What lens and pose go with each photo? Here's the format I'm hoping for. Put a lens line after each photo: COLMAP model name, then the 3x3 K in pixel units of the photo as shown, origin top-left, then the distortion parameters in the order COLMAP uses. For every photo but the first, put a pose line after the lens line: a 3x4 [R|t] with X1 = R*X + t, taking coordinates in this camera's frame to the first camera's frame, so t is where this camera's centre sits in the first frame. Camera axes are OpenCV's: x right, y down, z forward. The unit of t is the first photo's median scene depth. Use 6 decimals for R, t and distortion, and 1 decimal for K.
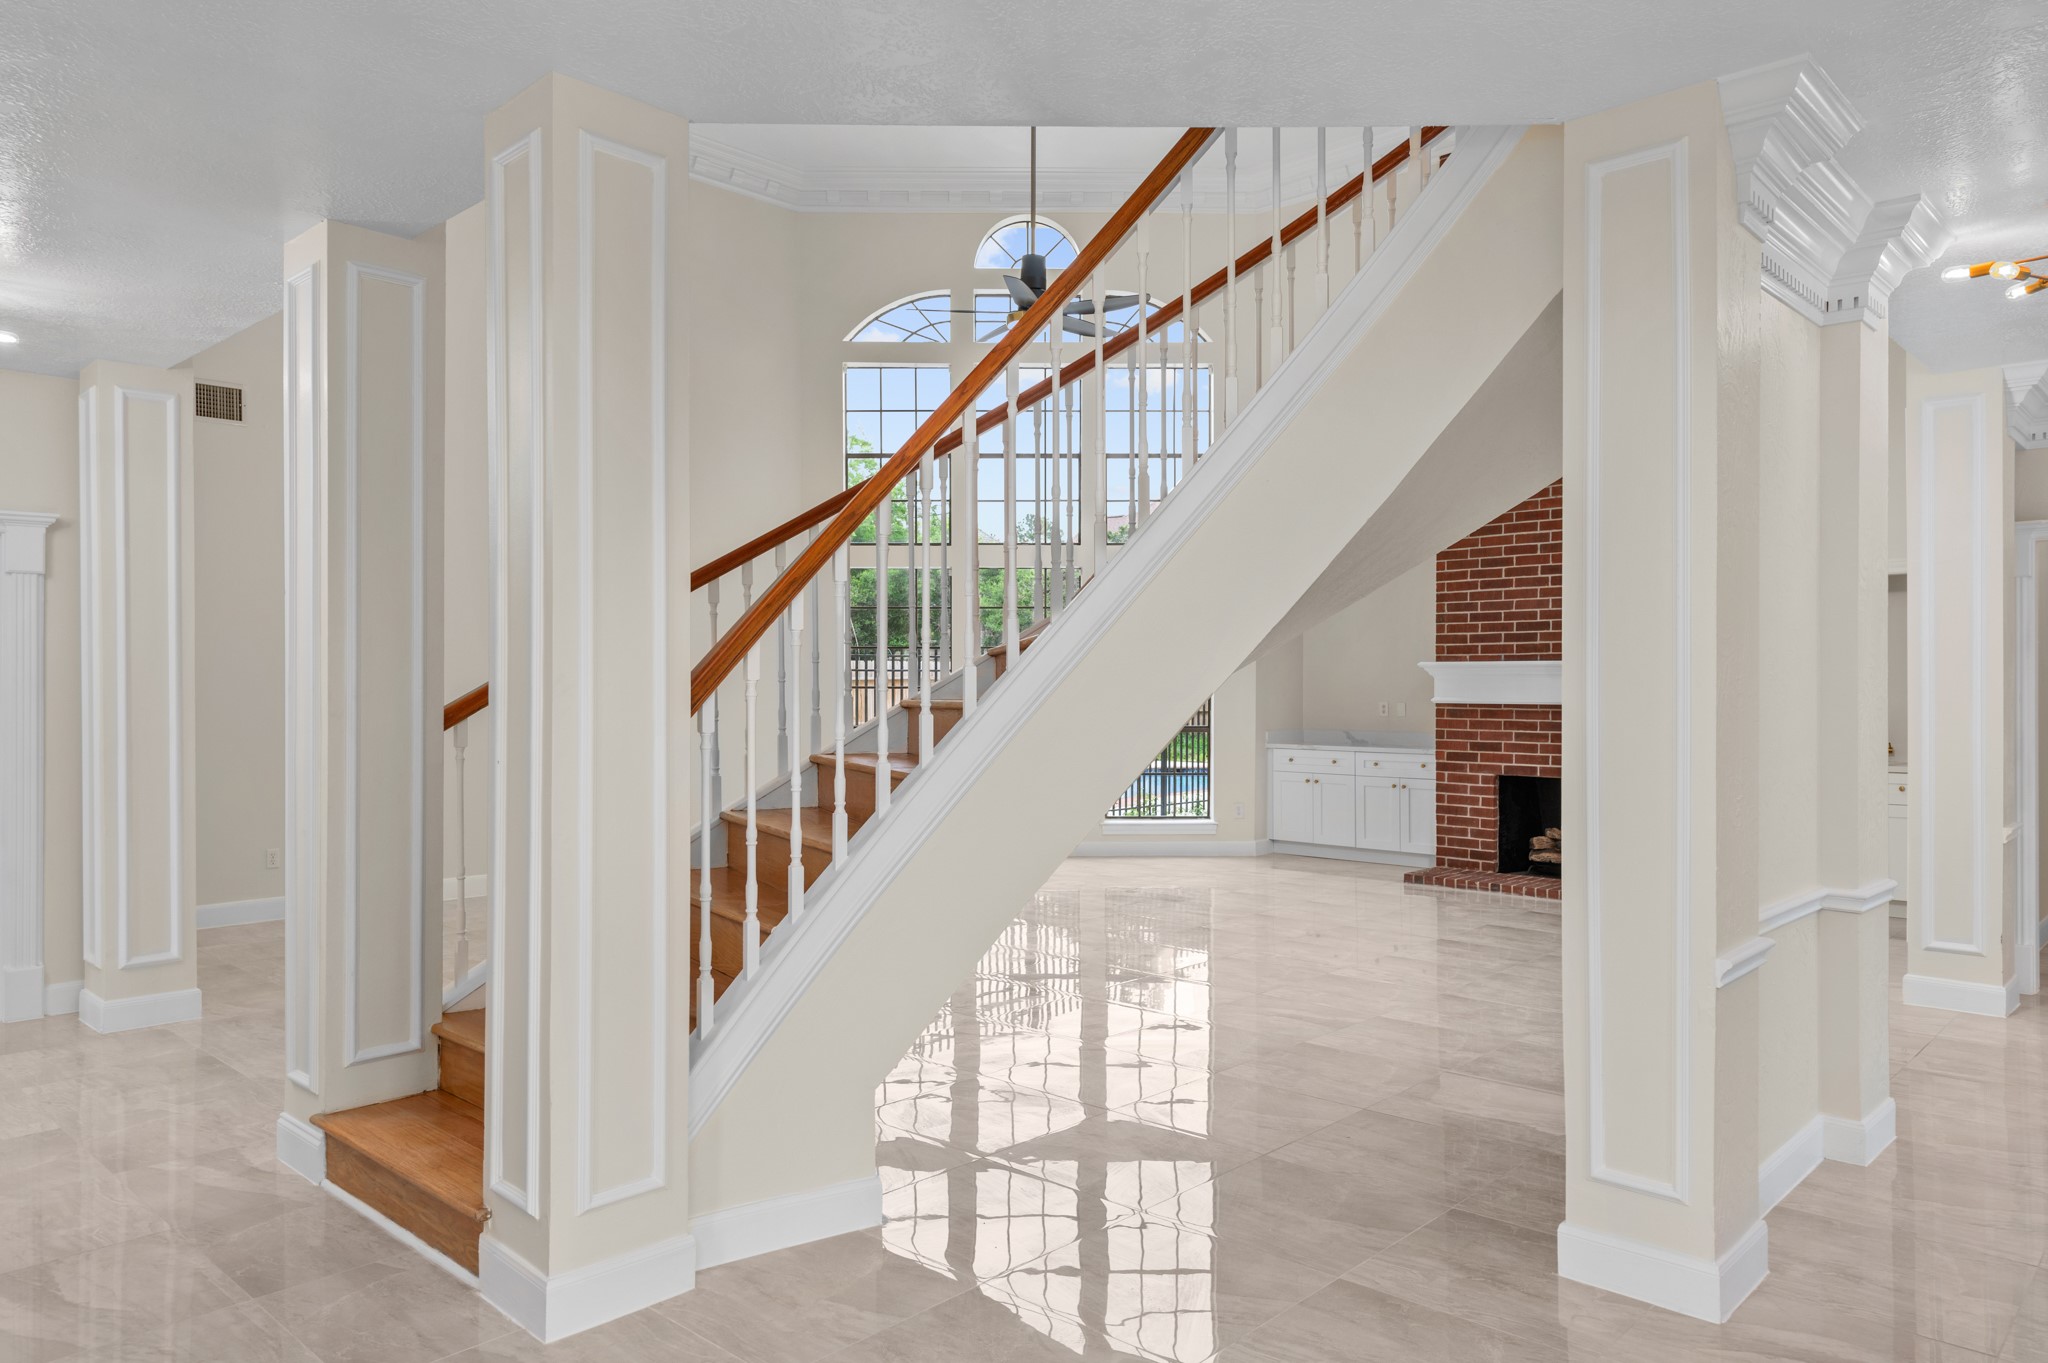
lens RADIAL K [[1354.2, 0, 1019.7], [0, 1354.2, 682.9], [0, 0, 1]] dist [0.010464, -0.000552]
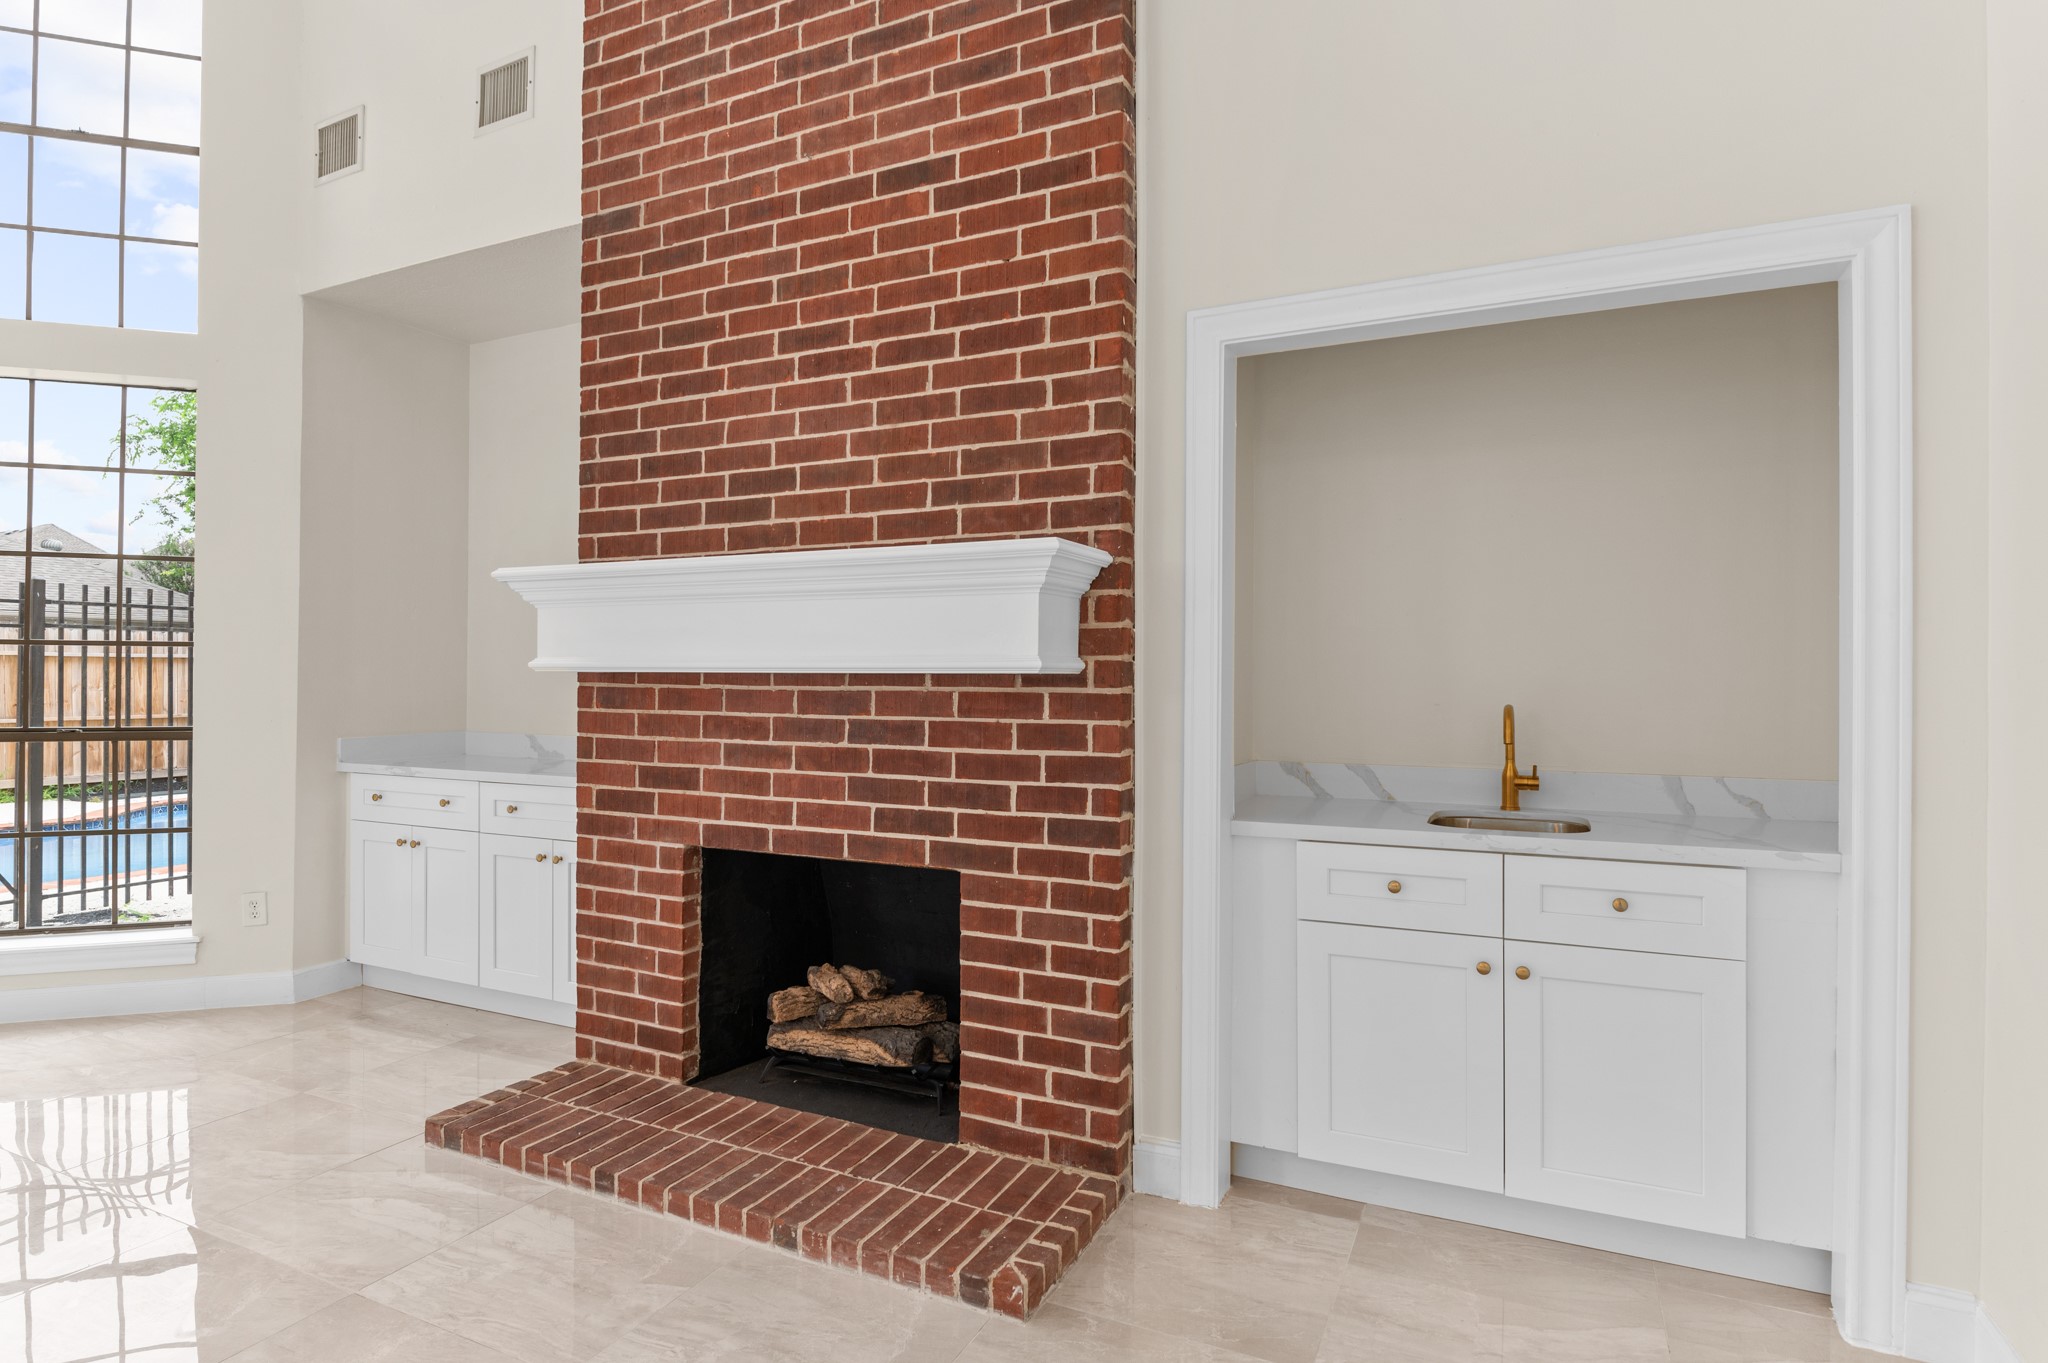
lens RADIAL K [[1091.6, 0, 1023.8], [0, 1091.6, 664.0], [0, 0, 1]] dist [0.001274, -0.000009]
pose [[0.950725, 0.013534, 0.309741, 0.340898], [-0.008266, 0.999798, -0.018313, 0.017324], [-0.309927, 0.014850, 0.950645, 0.644066]]
